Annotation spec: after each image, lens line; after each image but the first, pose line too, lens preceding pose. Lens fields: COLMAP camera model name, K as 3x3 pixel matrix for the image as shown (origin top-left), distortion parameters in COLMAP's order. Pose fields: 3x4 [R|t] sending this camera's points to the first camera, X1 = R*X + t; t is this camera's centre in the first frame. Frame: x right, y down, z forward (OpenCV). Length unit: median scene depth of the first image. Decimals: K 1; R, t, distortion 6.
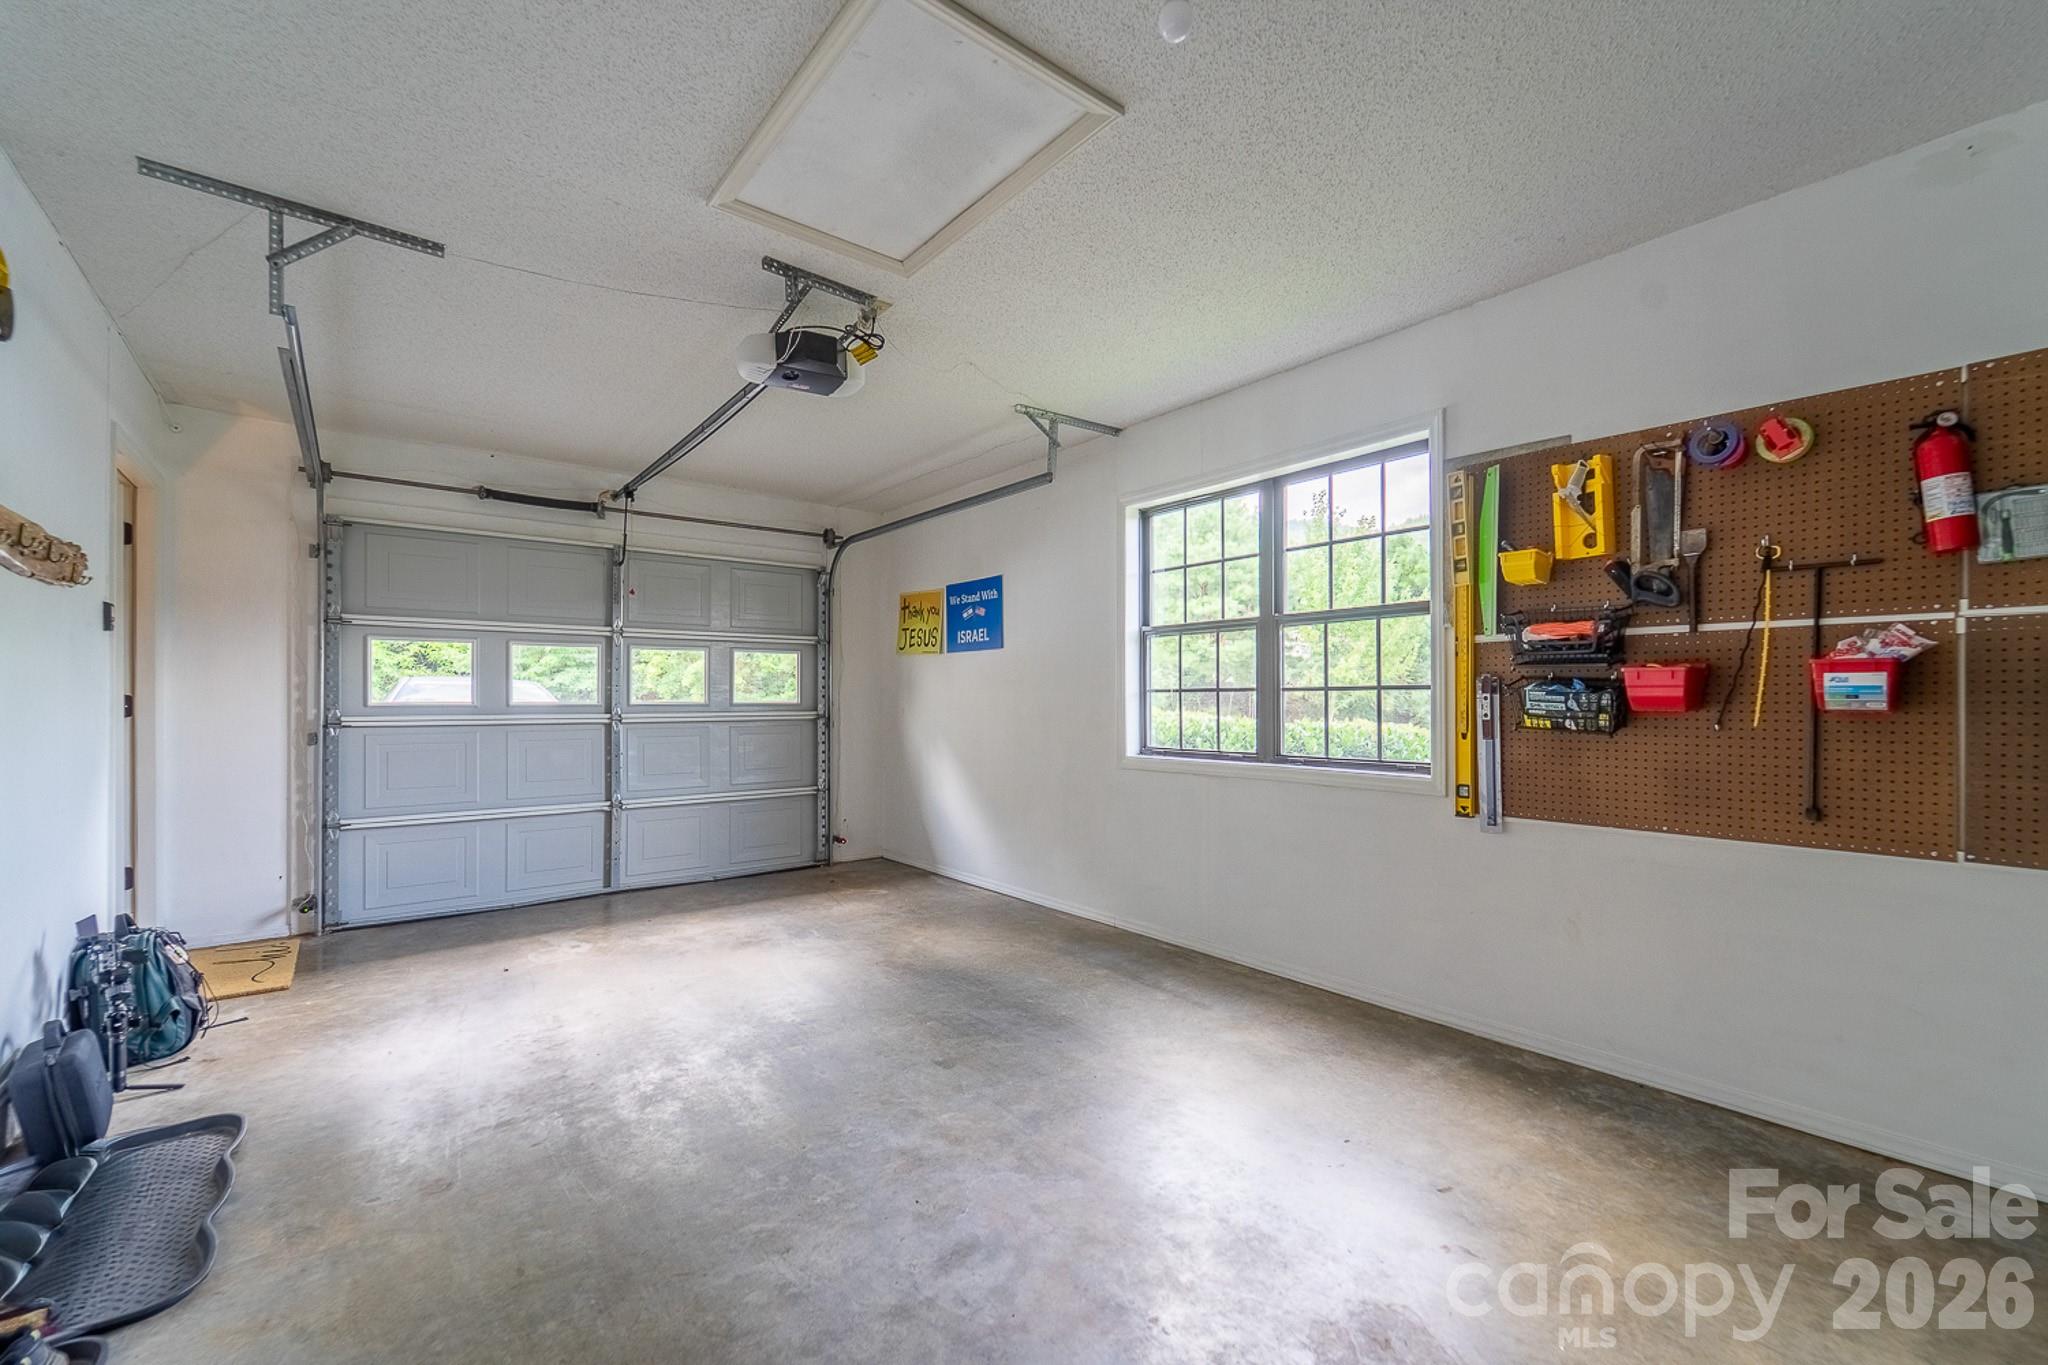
lens RADIAL K [[829.5, 0, 1029.7], [0, 829.5, 693.2], [0, 0, 1]] dist [0.001019, 0.000267]
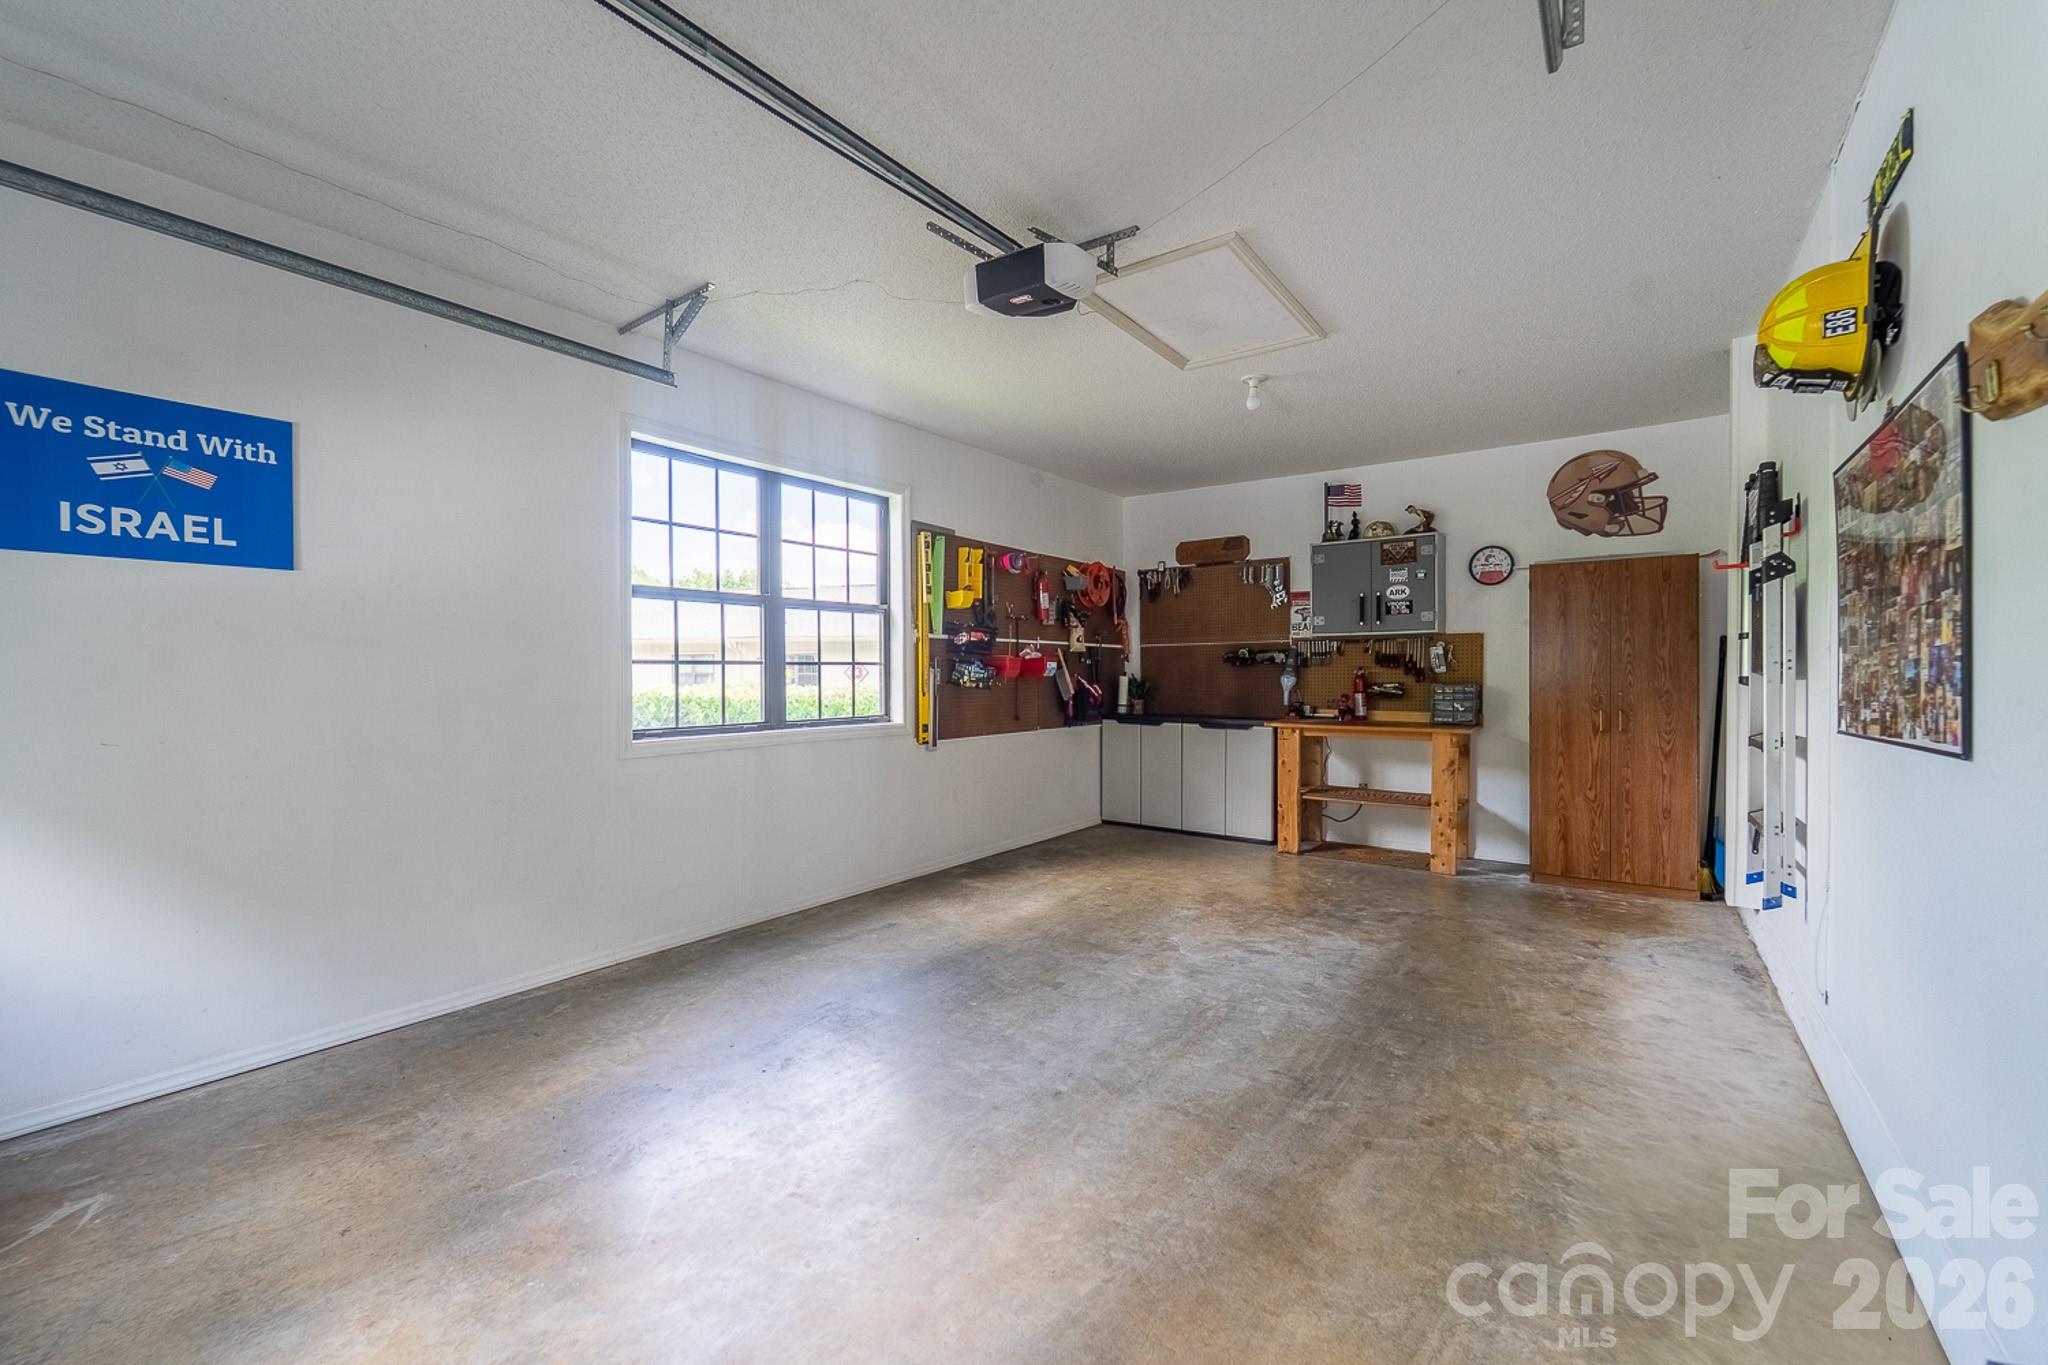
lens RADIAL K [[829.5, 0, 1029.6], [0, 829.5, 678.7], [0, 0, 1]] dist [0.001019, 0.000267]
pose [[-0.260130, -0.004581, 0.965563, -0.919192], [-0.004857, 0.999982, 0.003436, 0.011109], [-0.965561, -0.003796, -0.260147, 1.016936]]
